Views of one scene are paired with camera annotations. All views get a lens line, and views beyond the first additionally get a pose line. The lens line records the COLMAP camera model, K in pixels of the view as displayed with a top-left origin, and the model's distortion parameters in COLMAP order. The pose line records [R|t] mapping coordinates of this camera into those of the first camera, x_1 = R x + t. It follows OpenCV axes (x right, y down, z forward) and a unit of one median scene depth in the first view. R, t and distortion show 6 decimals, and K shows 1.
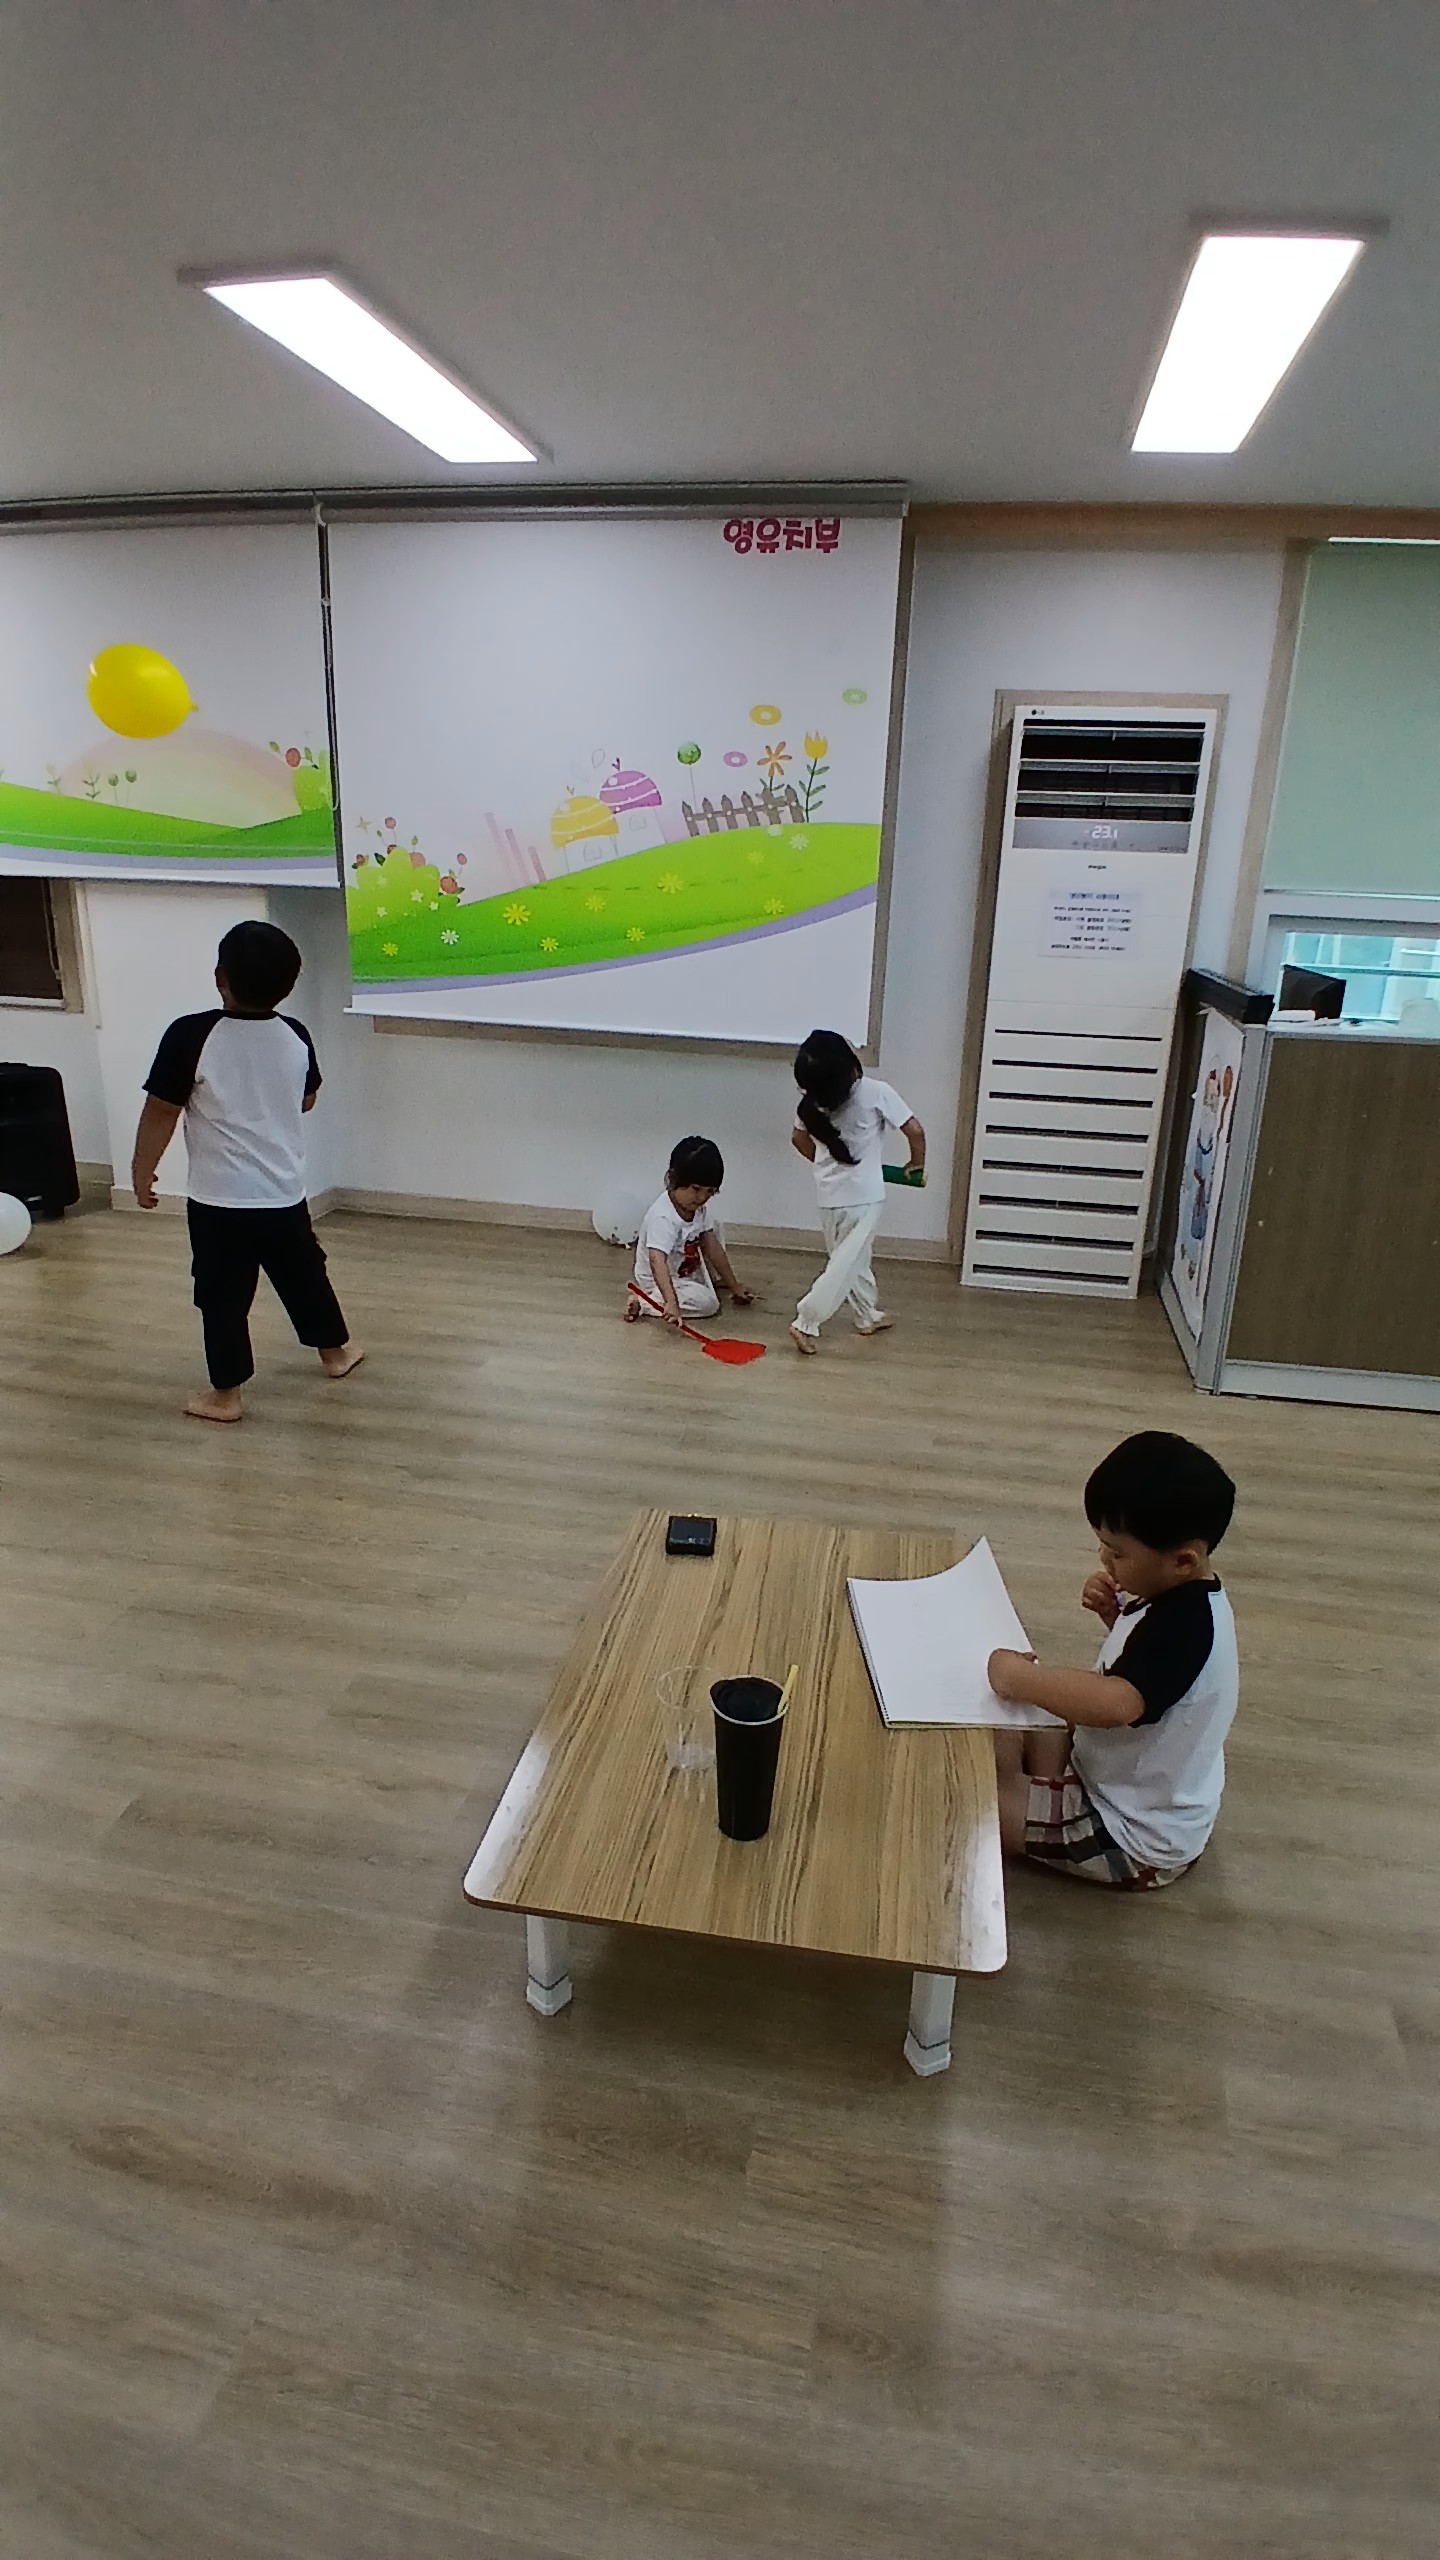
lens RADIAL K [[1246.1, 0, 679.9], [0, 1246.1, 1282.7], [0, 0, 1]] dist [0.011999, -0.048256]
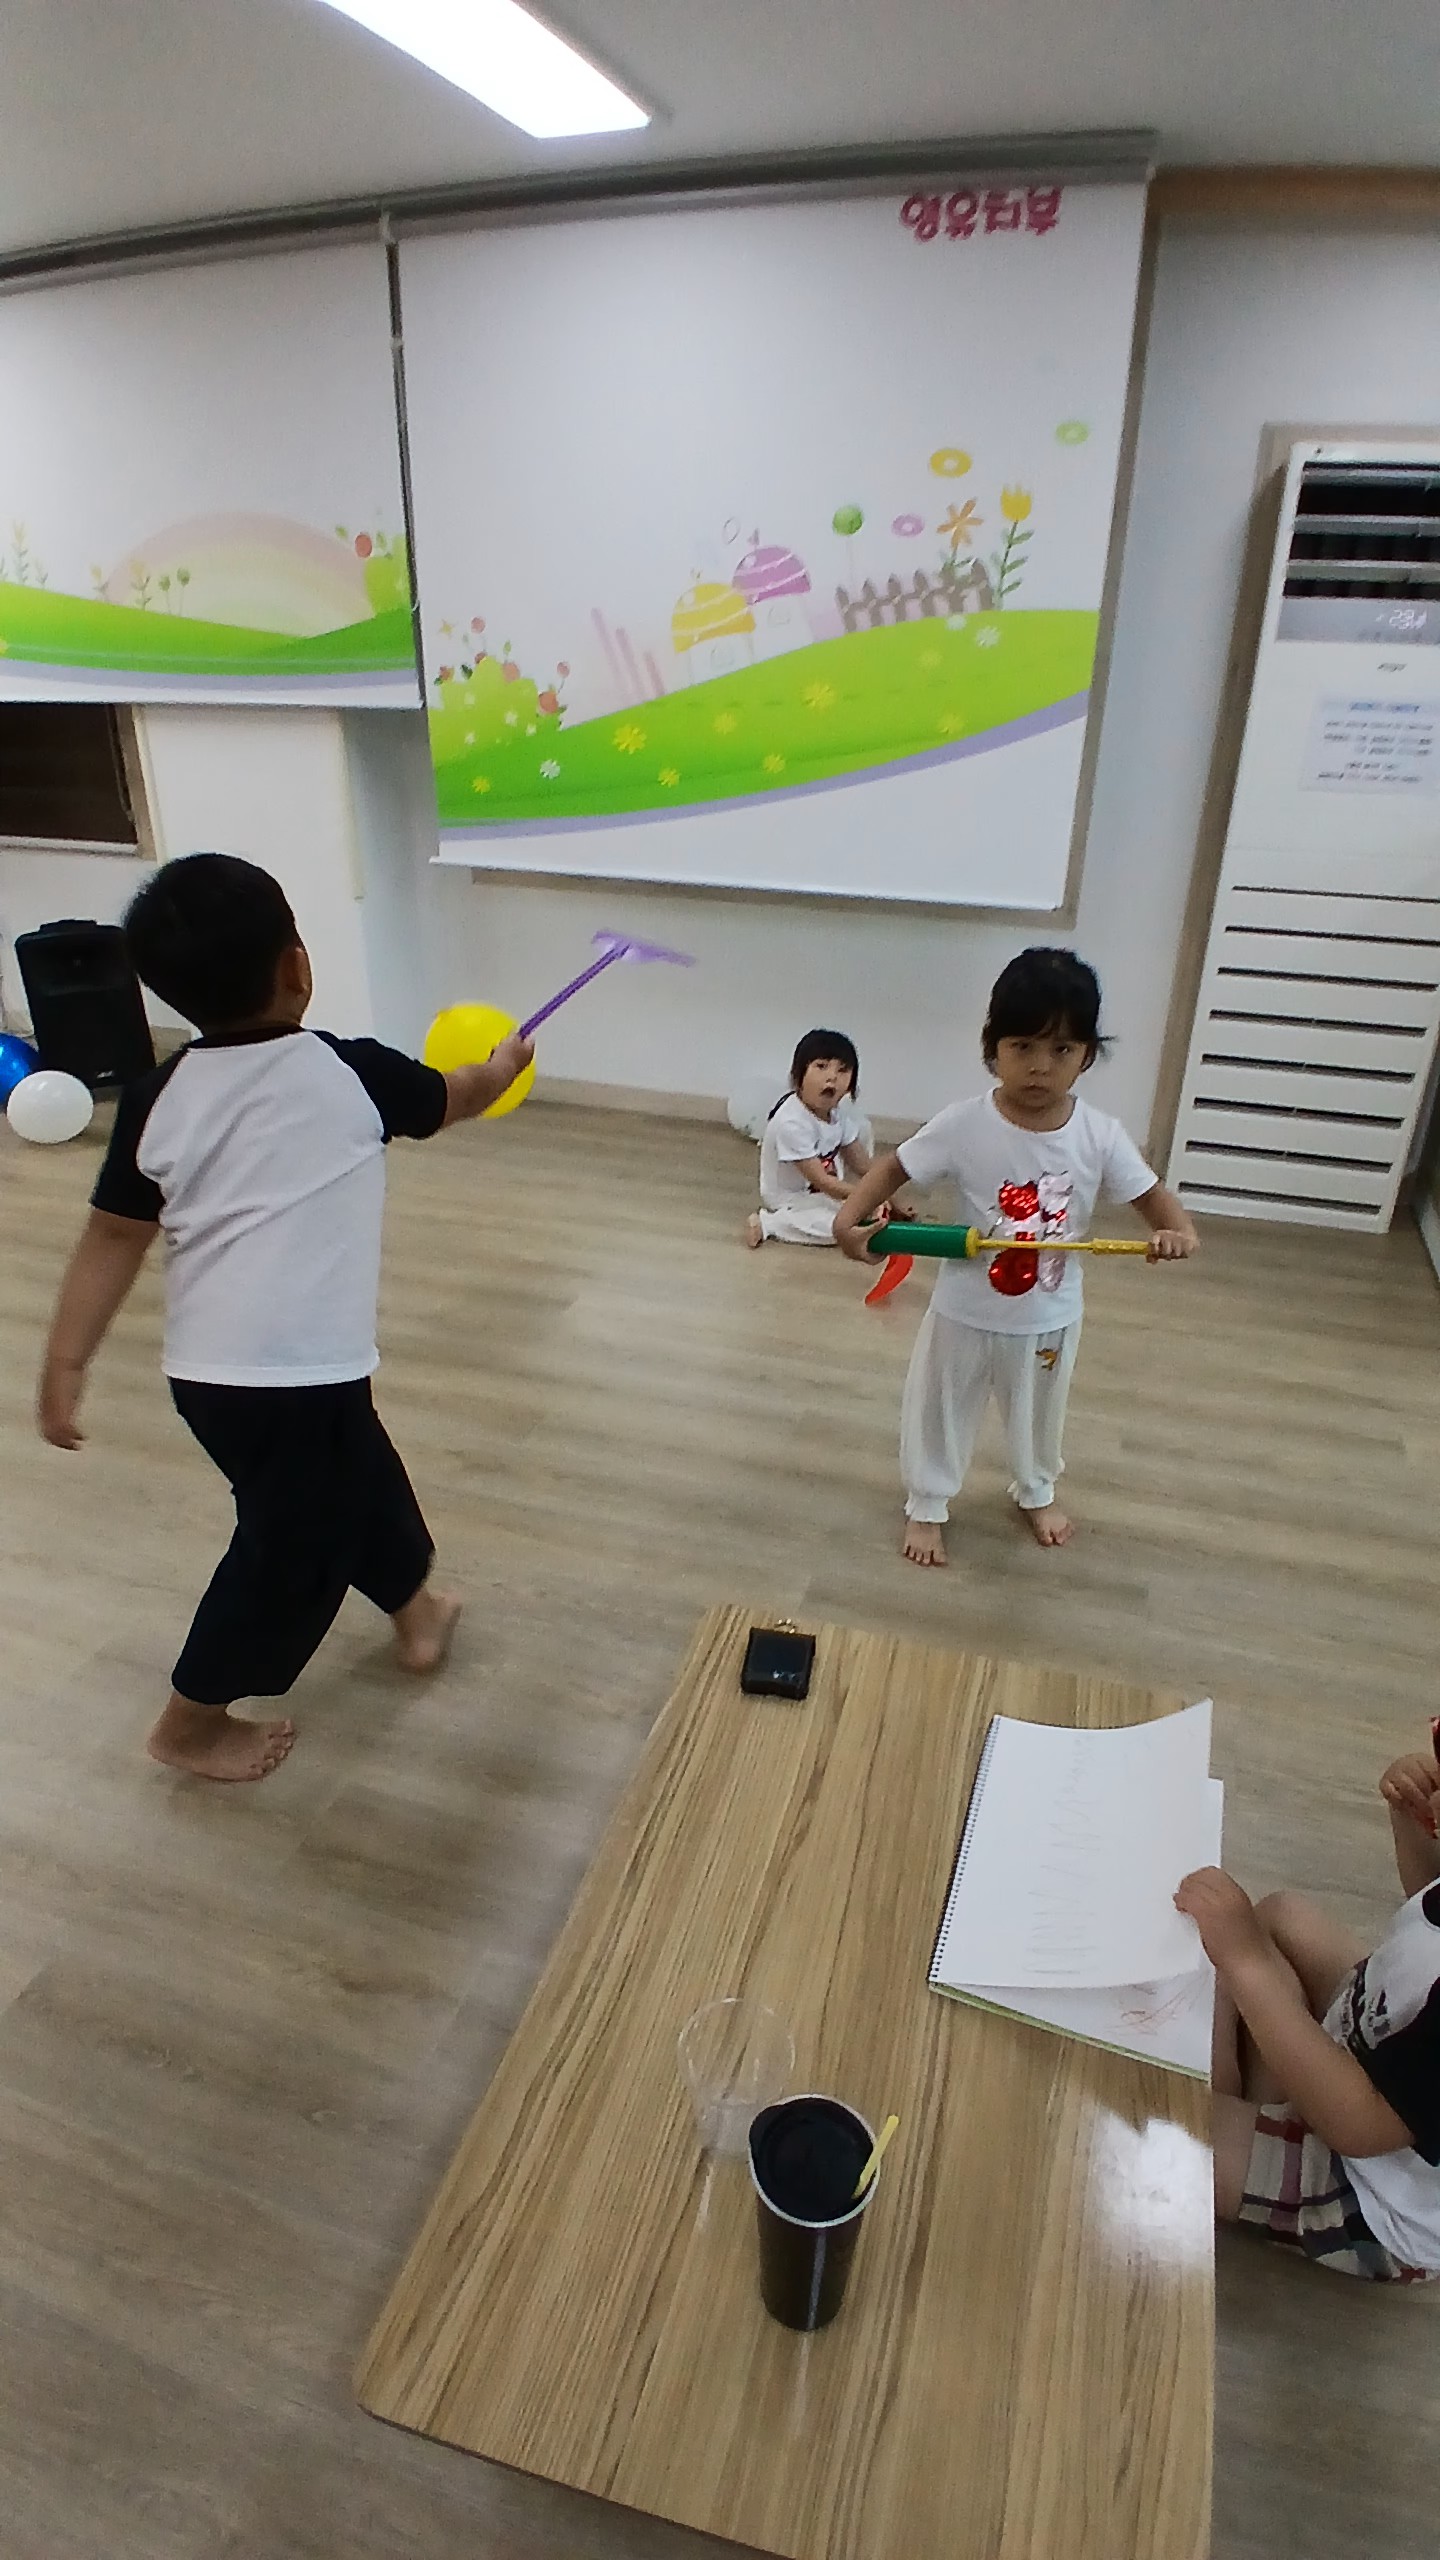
lens RADIAL K [[1246.1, 0, 679.9], [0, 1246.1, 1282.7], [0, 0, 1]] dist [0.011999, -0.048256]
pose [[0.991522, 0.038281, -0.124171, 0.018087], [-0.021168, 0.990439, 0.136315, -0.060103], [0.128202, -0.132531, 0.982853, 0.169468]]
